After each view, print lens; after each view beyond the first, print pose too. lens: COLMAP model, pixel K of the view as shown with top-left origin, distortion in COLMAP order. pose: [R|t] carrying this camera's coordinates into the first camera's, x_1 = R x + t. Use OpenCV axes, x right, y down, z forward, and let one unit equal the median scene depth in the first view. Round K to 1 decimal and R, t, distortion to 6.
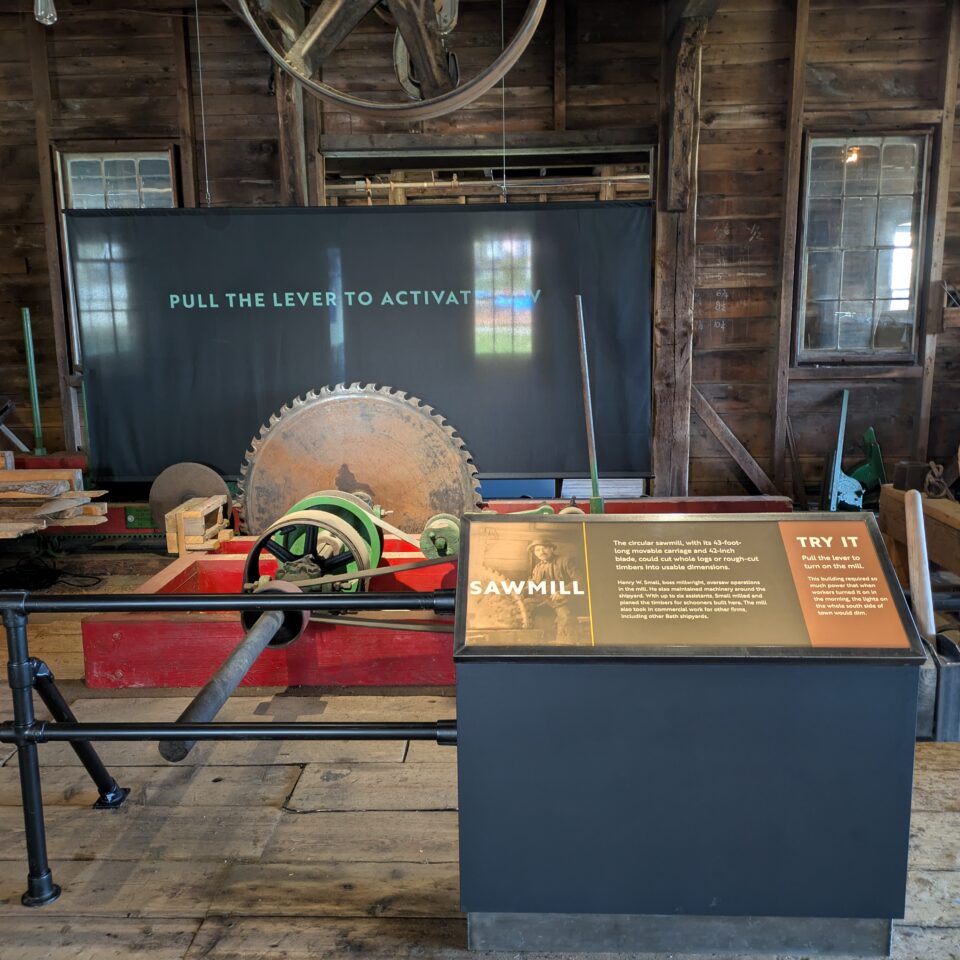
lens RADIAL K [[947.3, 0, 480.0], [0, 947.3, 480.0], [0, 0, 1]] dist [0.009041, 0.007945]
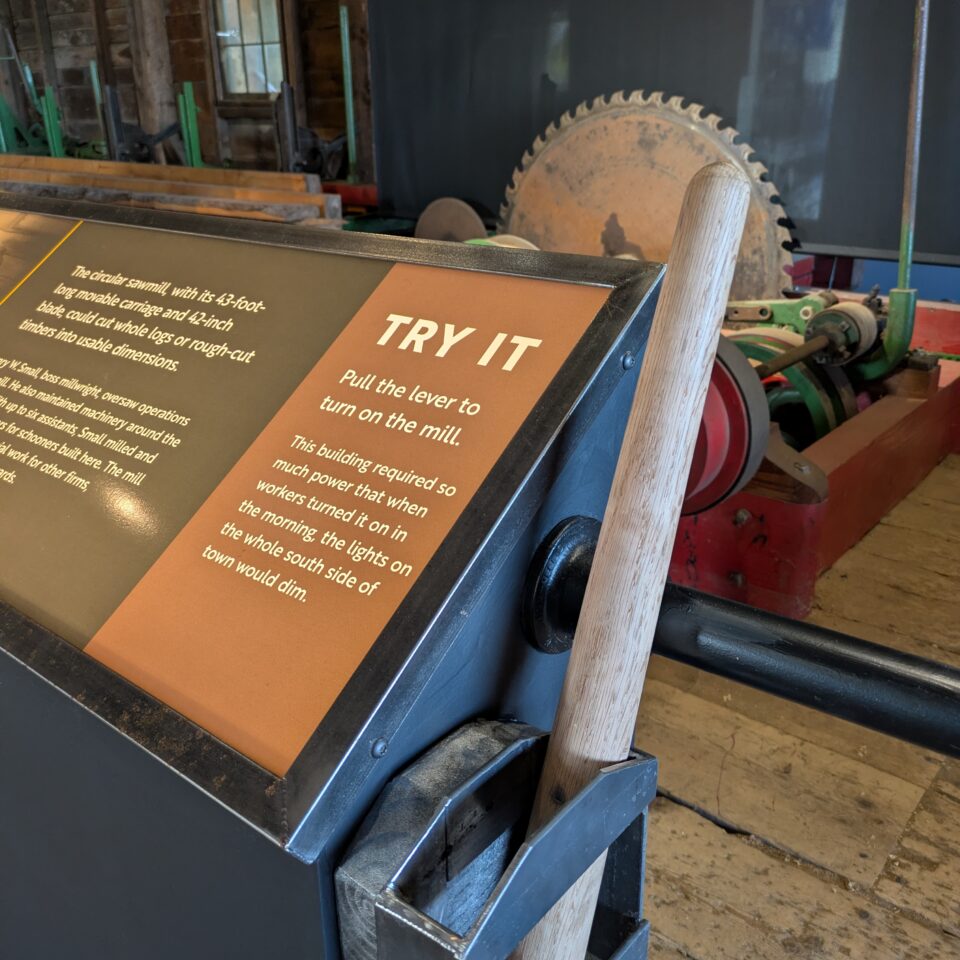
lens RADIAL K [[976.6, 0, 480.0], [0, 976.6, 480.0], [0, 0, 1]] dist [0.121497, -0.294864]
pose [[0.803067, 0.224881, -0.551827, 0.234383], [-0.109340, 0.965943, 0.234520, 0.014483], [0.585772, -0.127999, 0.800305, 0.318799]]
